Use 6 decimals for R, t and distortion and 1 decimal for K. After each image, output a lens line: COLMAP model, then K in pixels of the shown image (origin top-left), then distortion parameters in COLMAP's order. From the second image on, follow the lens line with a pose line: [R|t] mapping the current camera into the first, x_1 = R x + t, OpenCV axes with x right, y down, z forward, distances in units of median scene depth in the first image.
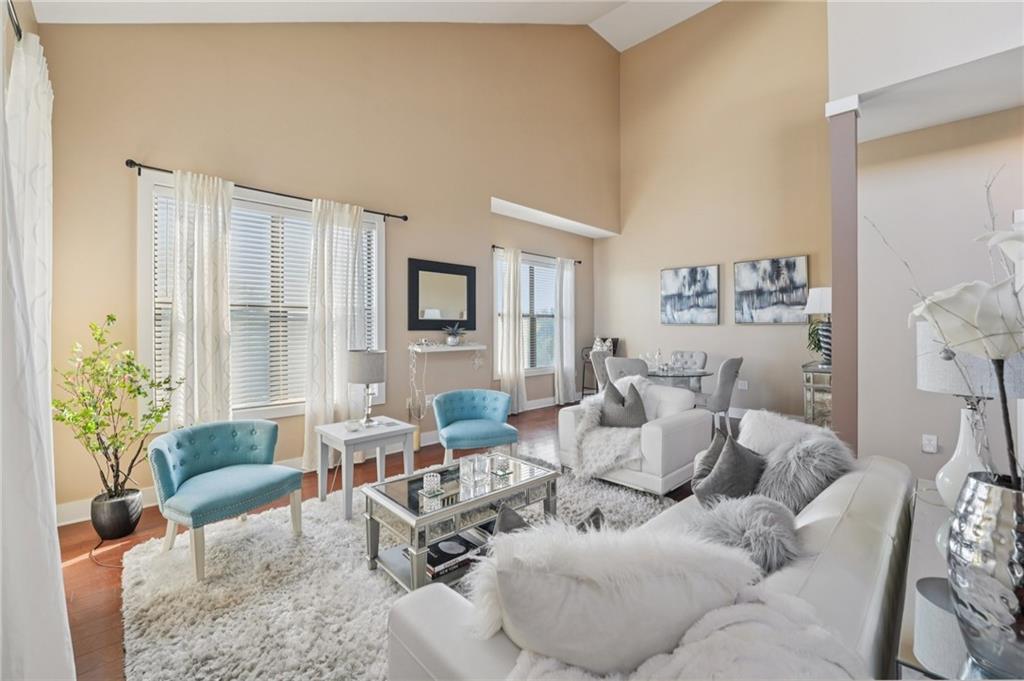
lens RADIAL K [[417.8, 0, 509.3], [0, 417.8, 327.1], [0, 0, 1]] dist [-0.025085, 0.003137]
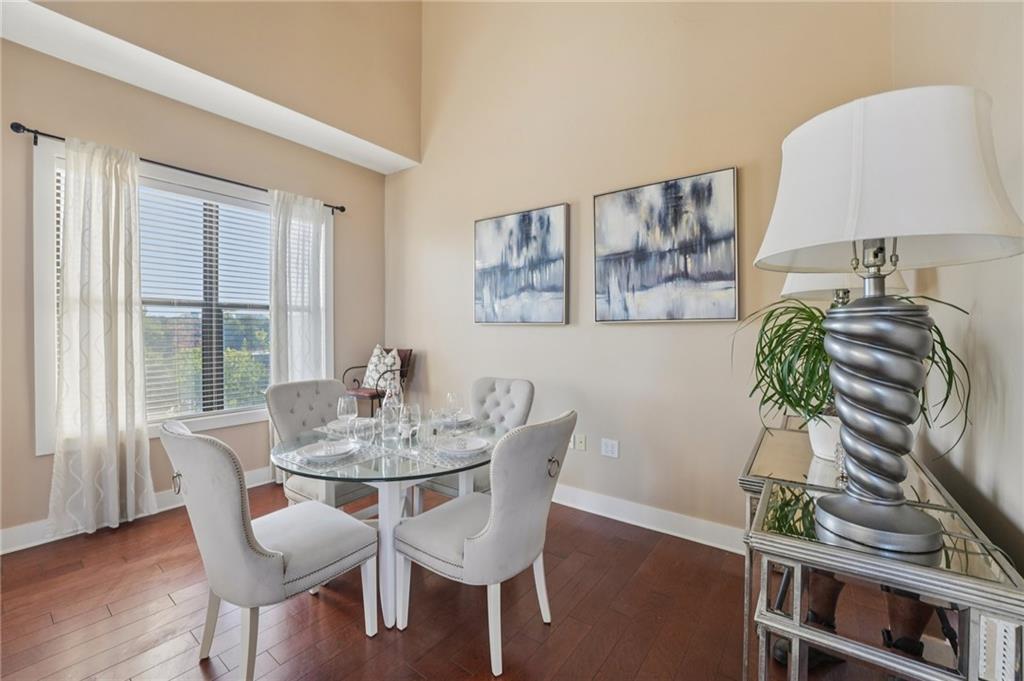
lens RADIAL K [[417.8, 0, 508.5], [0, 417.8, 339.2], [0, 0, 1]] dist [-0.025085, 0.003137]
pose [[0.988490, -0.000045, 0.151287, 0.398891], [-0.002459, 0.999863, 0.016365, 0.004387], [-0.151267, -0.016548, 0.988354, 0.574793]]
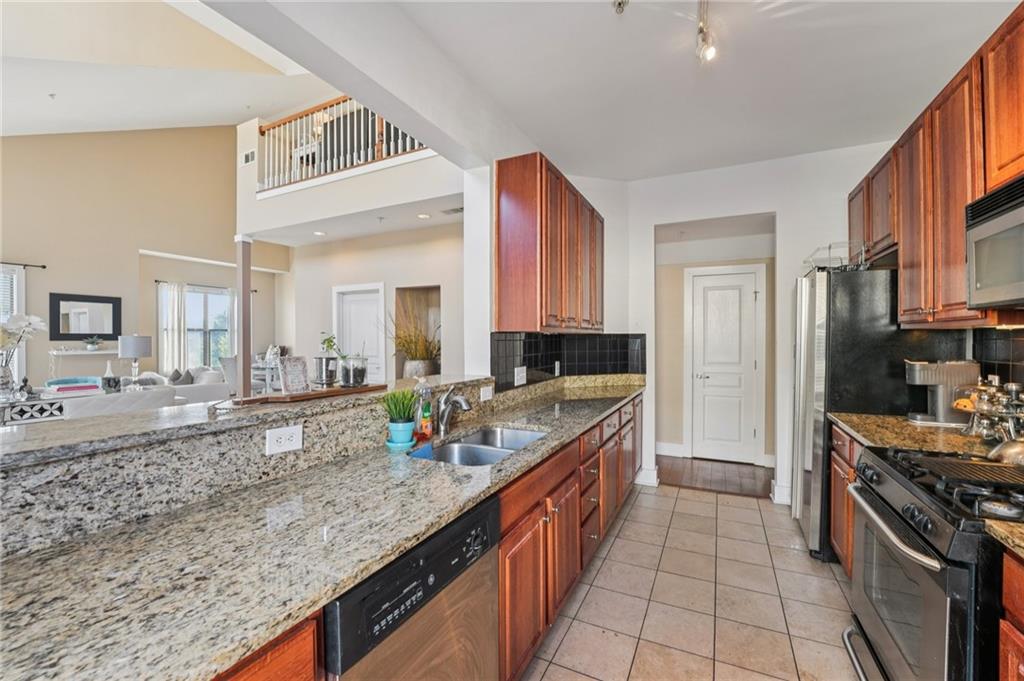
lens RADIAL K [[417.8, 0, 508.4], [0, 417.8, 338.7], [0, 0, 1]] dist [-0.025085, 0.003137]
pose [[0.945830, -0.003732, 0.324642, 0.681005], [0.003706, 0.999993, 0.000700, 0.004789], [-0.324642, 0.000541, 0.945837, -0.747372]]
